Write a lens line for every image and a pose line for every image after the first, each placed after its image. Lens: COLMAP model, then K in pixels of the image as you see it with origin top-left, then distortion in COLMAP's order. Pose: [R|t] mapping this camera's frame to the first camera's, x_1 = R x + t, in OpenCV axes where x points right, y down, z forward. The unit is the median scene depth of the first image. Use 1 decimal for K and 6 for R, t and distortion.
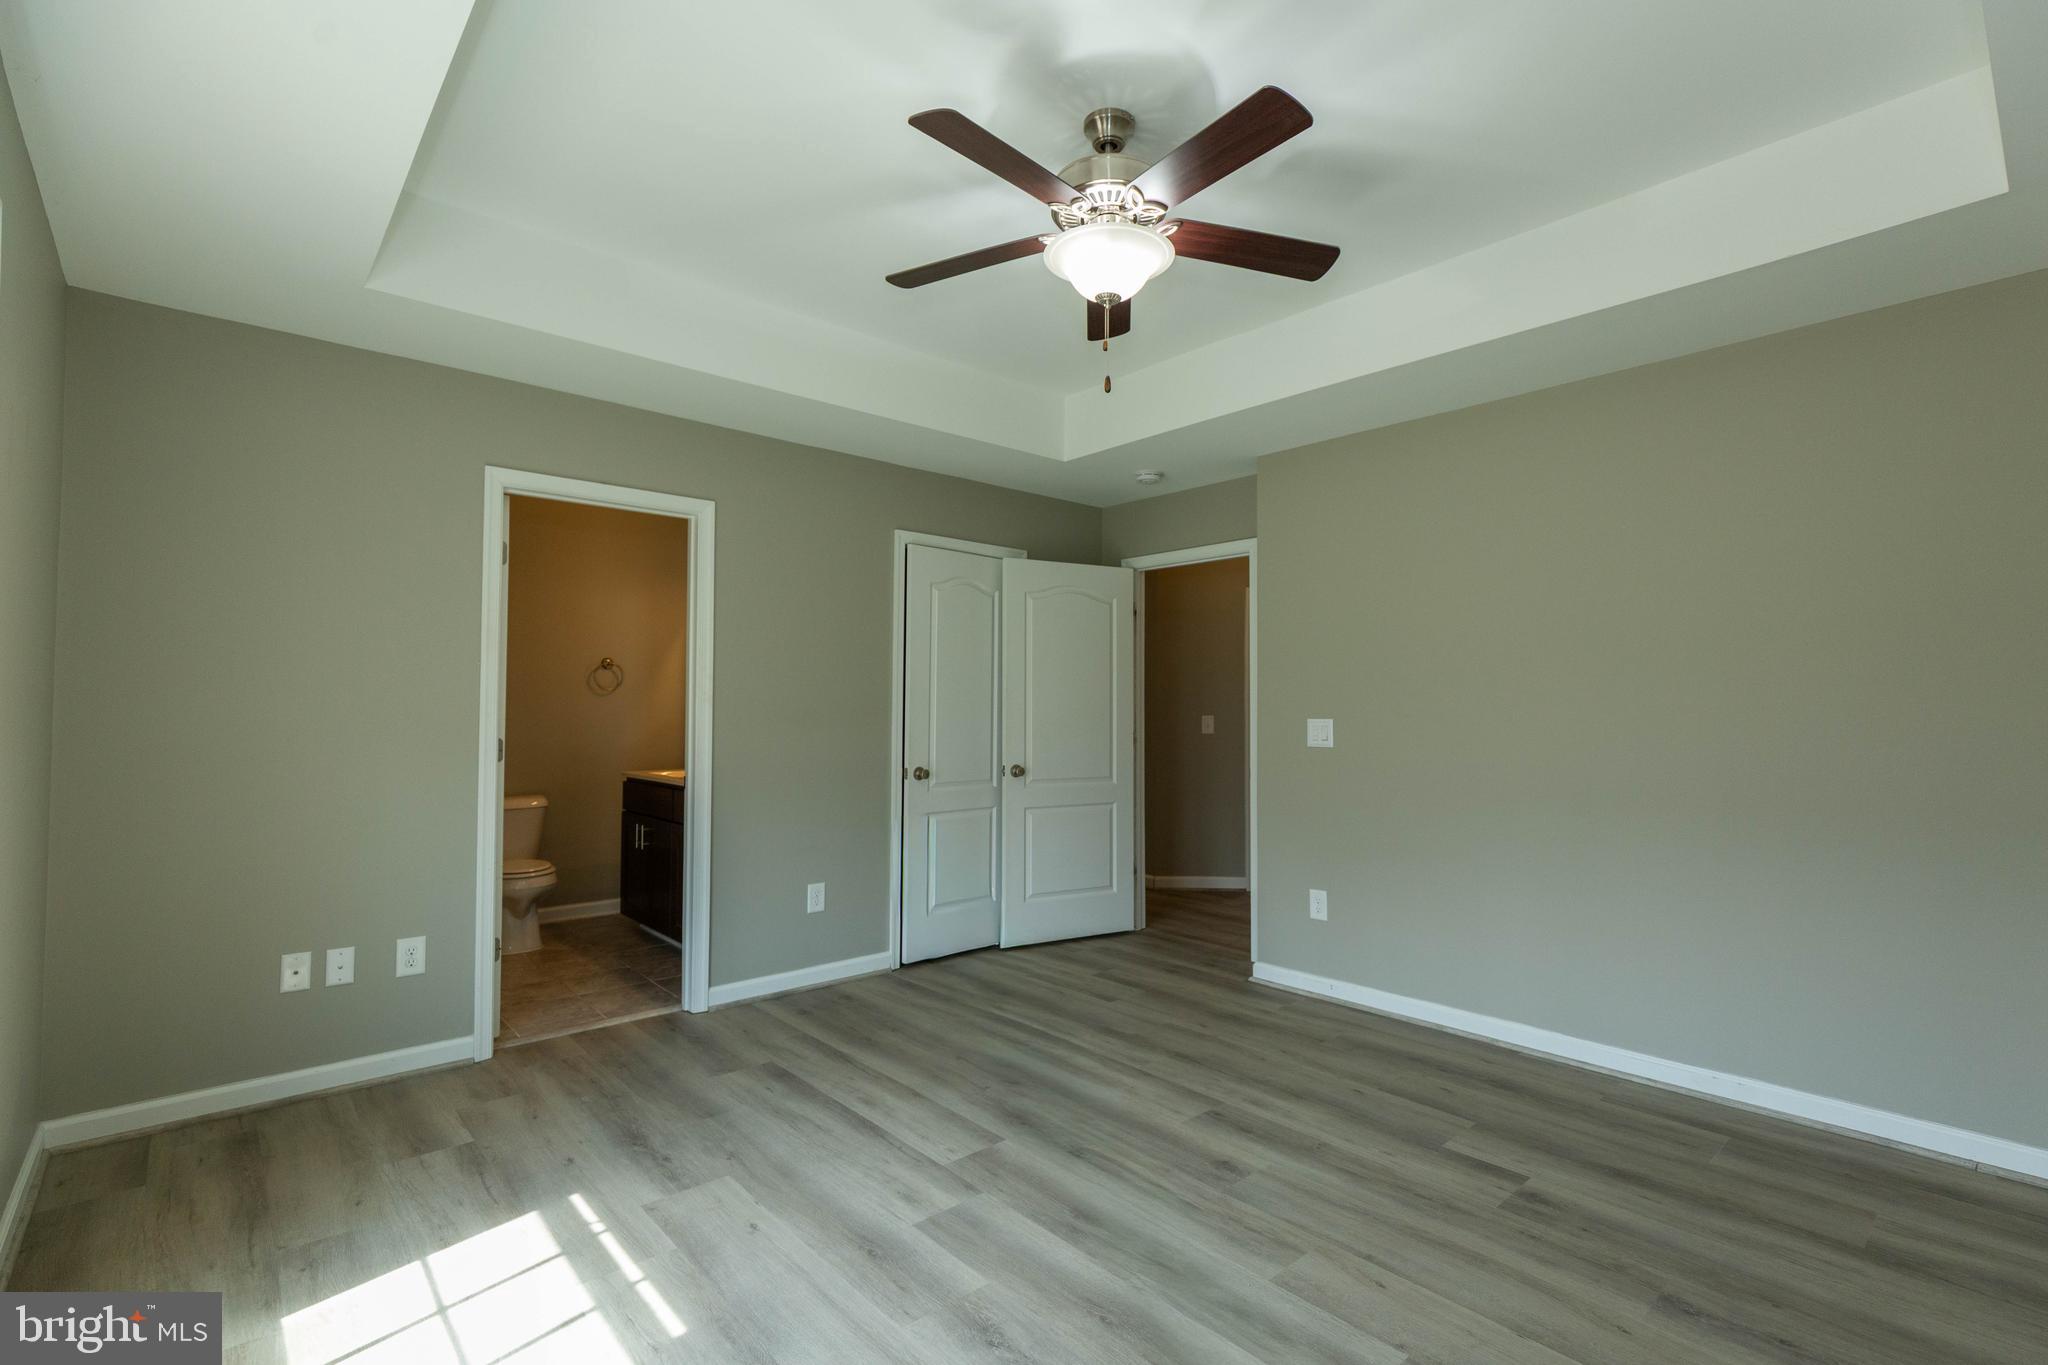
lens RADIAL K [[939.6, 0, 1043.7], [0, 939.6, 679.5], [0, 0, 1]] dist [0.000428, -0.000050]
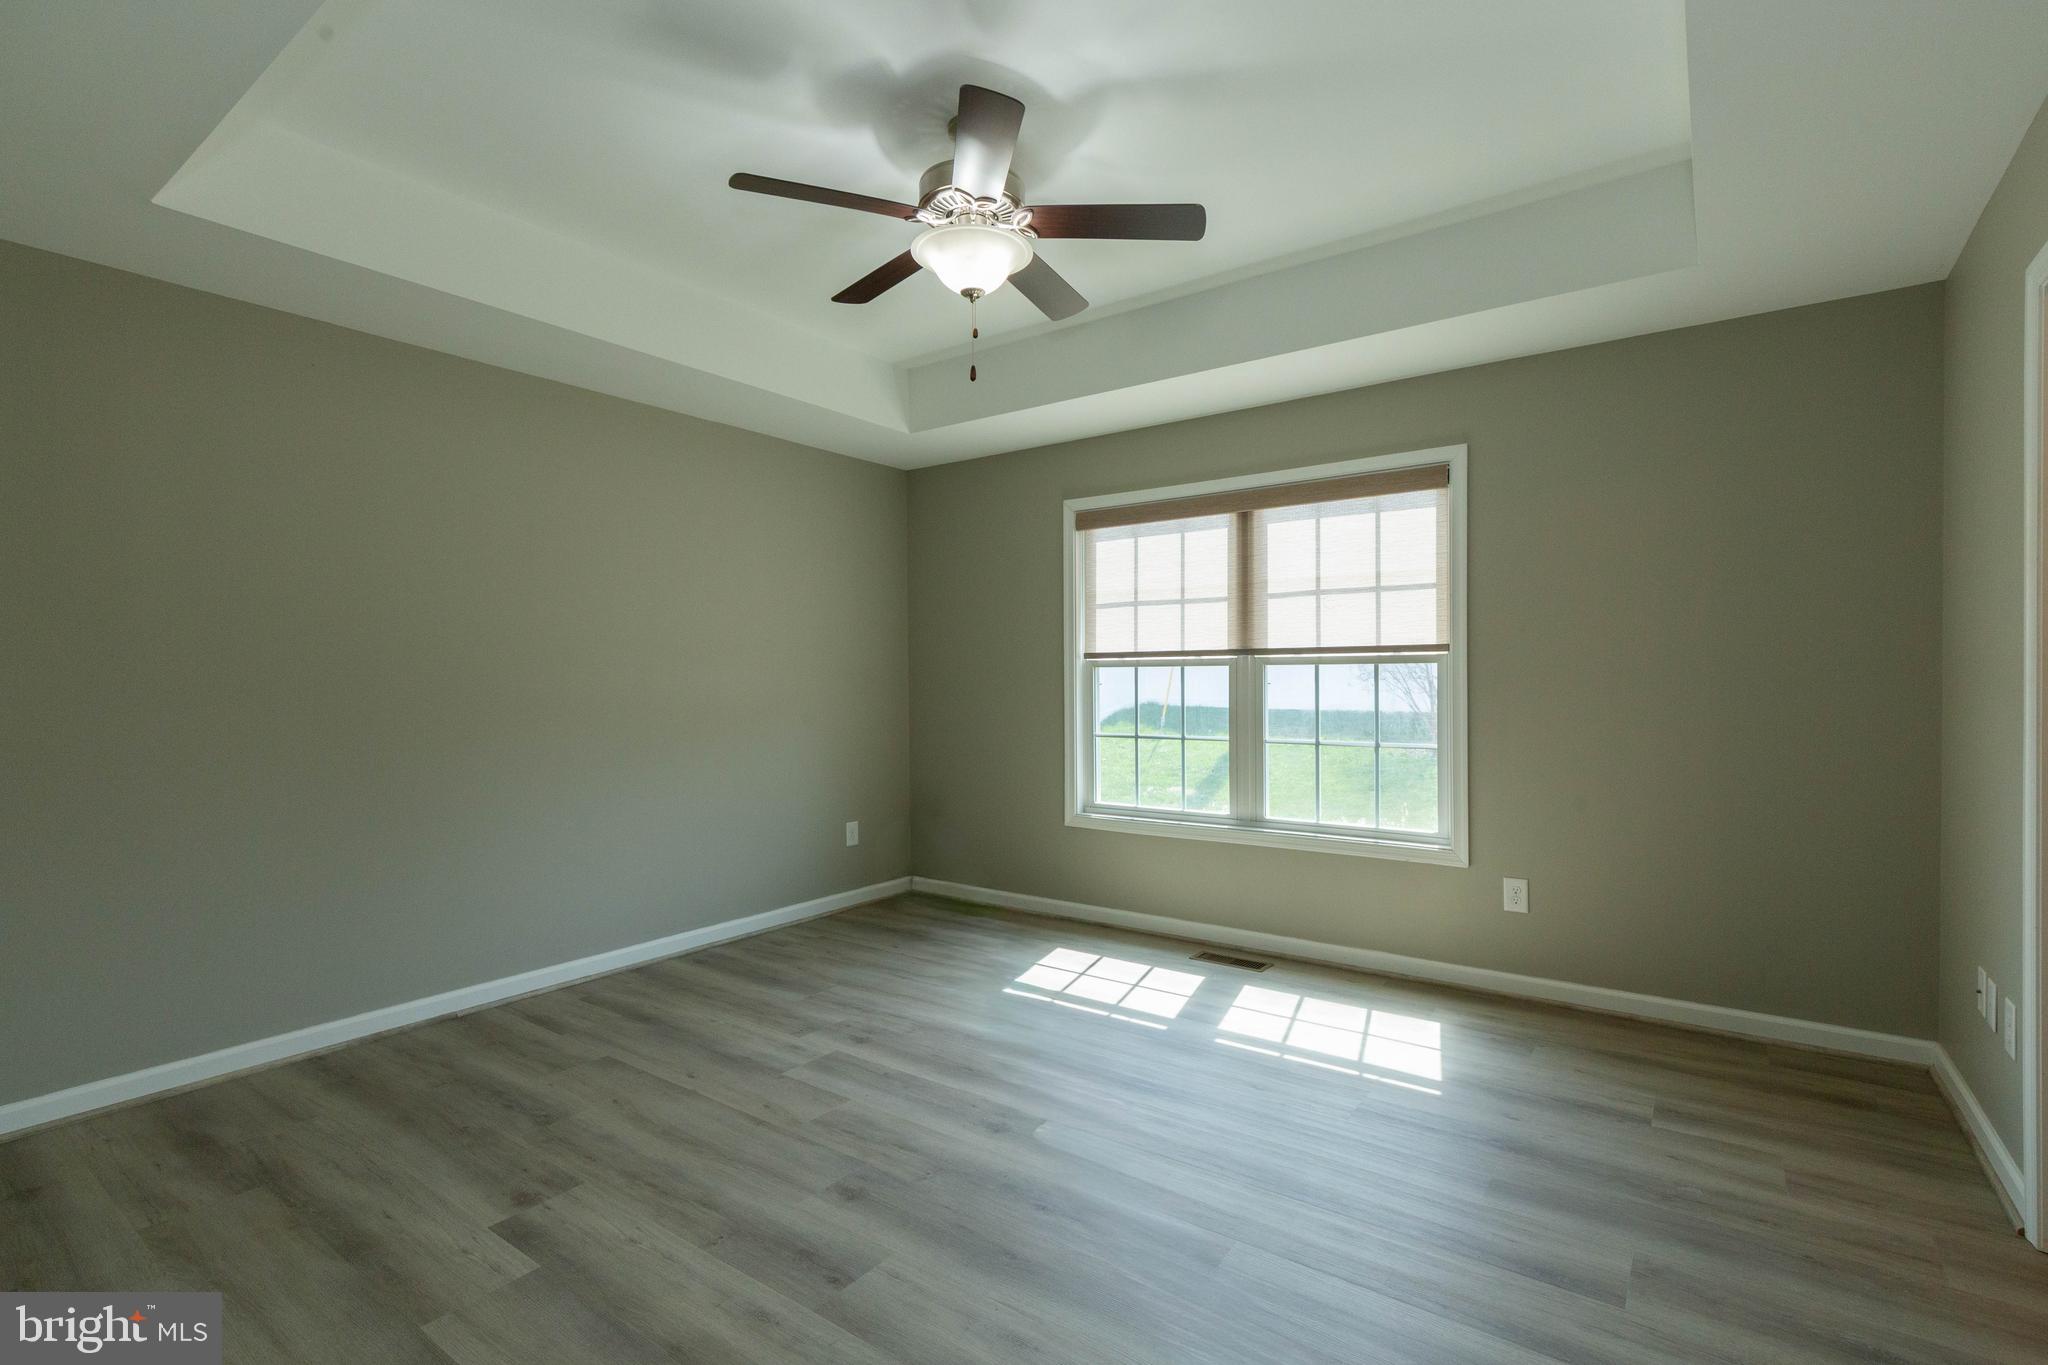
lens RADIAL K [[939.6, 0, 1043.7], [0, 939.6, 679.5], [0, 0, 1]] dist [0.000428, -0.000050]
pose [[-0.977557, 0.003145, -0.210650, 0.215780], [0.009642, 0.999509, -0.029821, 0.070884], [0.210453, -0.031183, -0.977107, 2.043141]]
